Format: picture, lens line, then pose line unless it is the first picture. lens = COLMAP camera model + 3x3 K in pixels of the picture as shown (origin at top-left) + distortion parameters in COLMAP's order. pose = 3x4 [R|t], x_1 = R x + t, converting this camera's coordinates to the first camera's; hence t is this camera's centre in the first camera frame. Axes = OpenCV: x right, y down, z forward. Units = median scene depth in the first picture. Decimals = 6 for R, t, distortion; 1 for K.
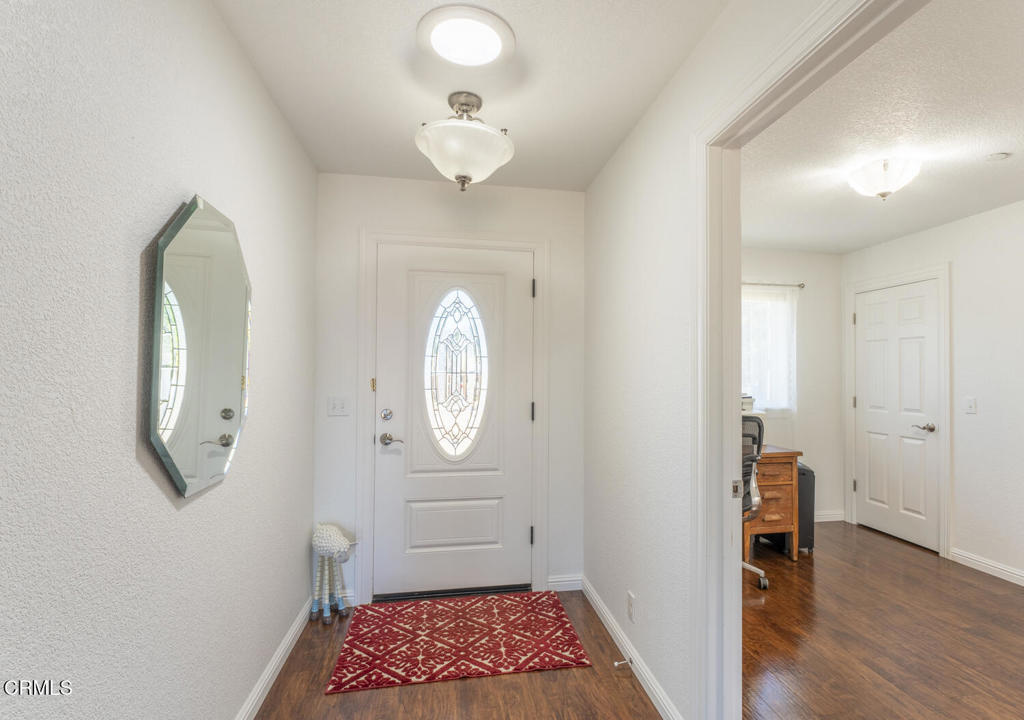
lens RADIAL K [[529.8, 0, 512.5], [0, 529.8, 365.6], [0, 0, 1]] dist [-0.001435, 0.000872]
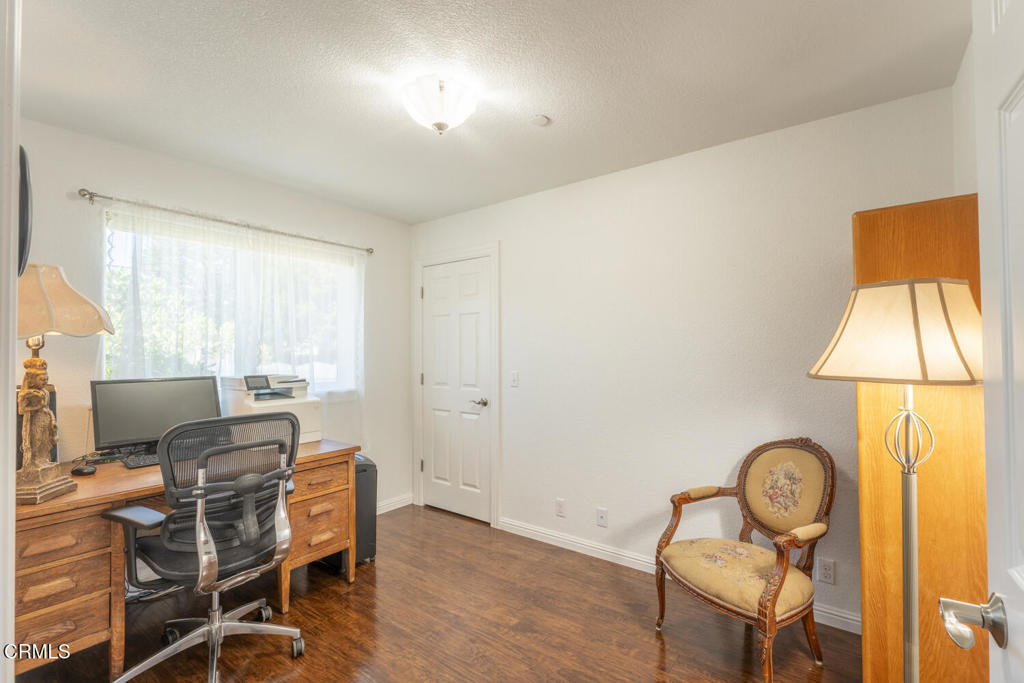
lens RADIAL K [[466.1, 0, 513.7], [0, 466.1, 347.9], [0, 0, 1]] dist [-0.001180, 0.000243]
pose [[0.742117, -0.003290, 0.670262, 0.242762], [-0.003050, 0.999961, 0.008286, 0.005660], [-0.670263, -0.008194, 0.742078, 0.312375]]
